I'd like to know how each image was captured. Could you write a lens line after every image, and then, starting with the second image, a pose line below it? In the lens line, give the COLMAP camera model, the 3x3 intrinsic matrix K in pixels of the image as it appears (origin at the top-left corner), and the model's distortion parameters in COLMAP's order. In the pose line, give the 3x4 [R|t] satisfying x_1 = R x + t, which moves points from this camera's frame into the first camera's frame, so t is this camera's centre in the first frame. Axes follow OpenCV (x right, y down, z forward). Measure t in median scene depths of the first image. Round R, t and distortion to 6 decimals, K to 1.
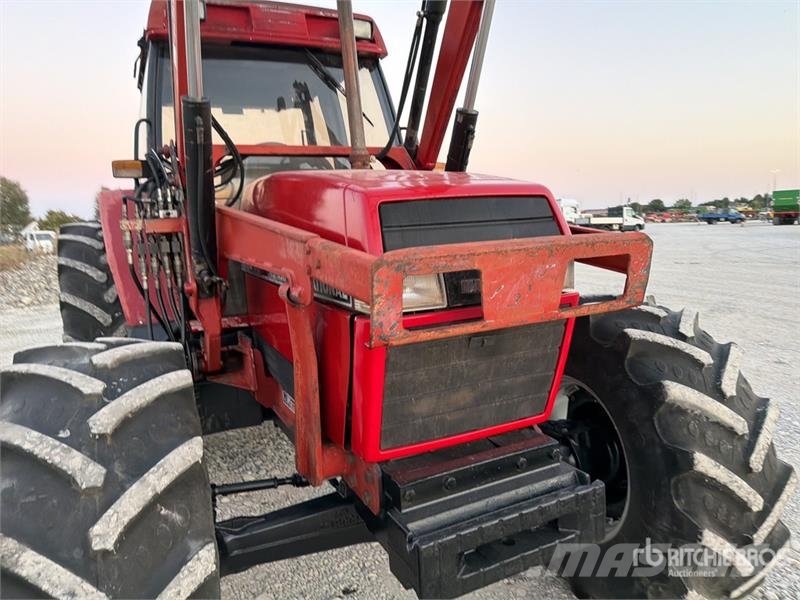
lens RADIAL K [[565.0, 0, 411.2], [0, 565.0, 300.3], [0, 0, 1]] dist [0.003607, -0.005295]
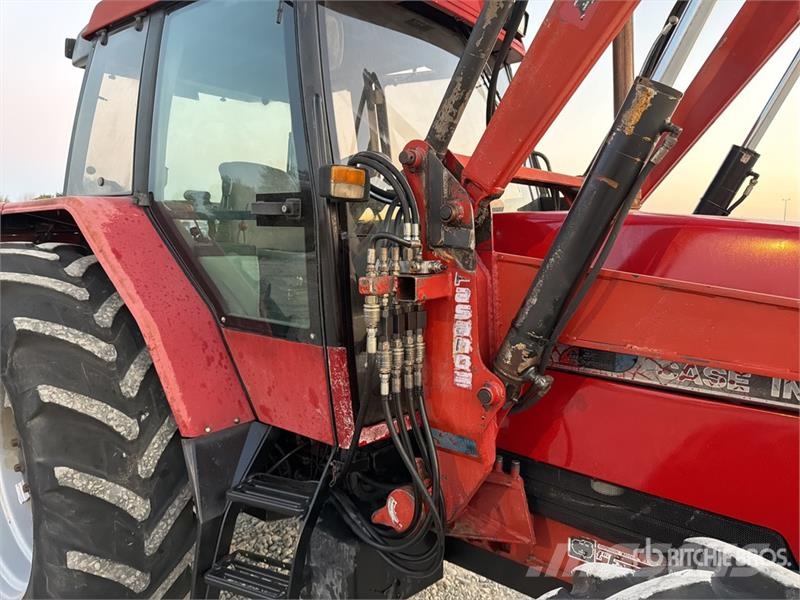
lens RADIAL K [[565.0, 0, 411.2], [0, 565.0, 300.3], [0, 0, 1]] dist [0.003607, -0.005295]
pose [[0.899813, 0.008025, 0.436202, -0.706759], [0.007331, 0.999411, -0.033511, -0.097104], [-0.436214, 0.033351, 0.899225, 0.480080]]
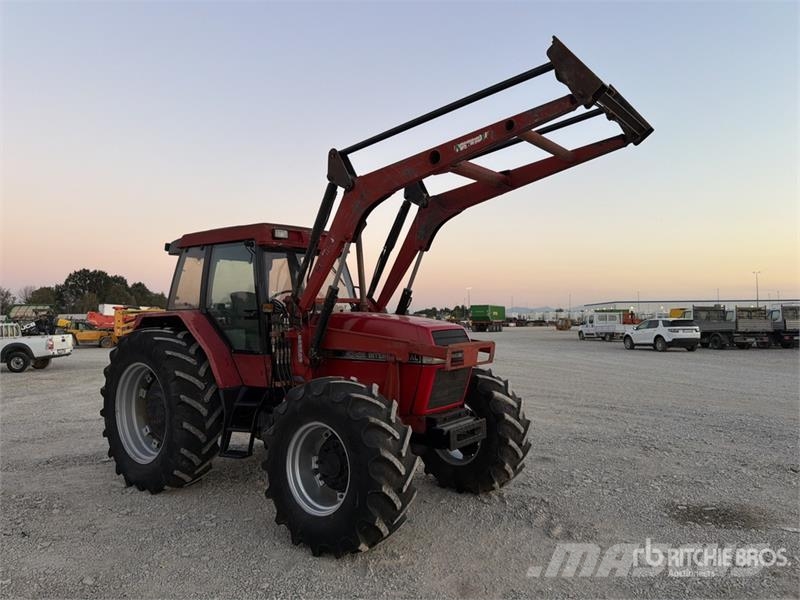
lens RADIAL K [[556.5, 0, 398.9], [0, 556.5, 302.2], [0, 0, 1]] dist [0.121530, -0.200662]
pose [[0.902244, 0.039549, 0.429408, -0.993901], [0.036104, 0.985361, -0.166612, 0.122949], [-0.429712, 0.165828, 0.887609, -1.144948]]
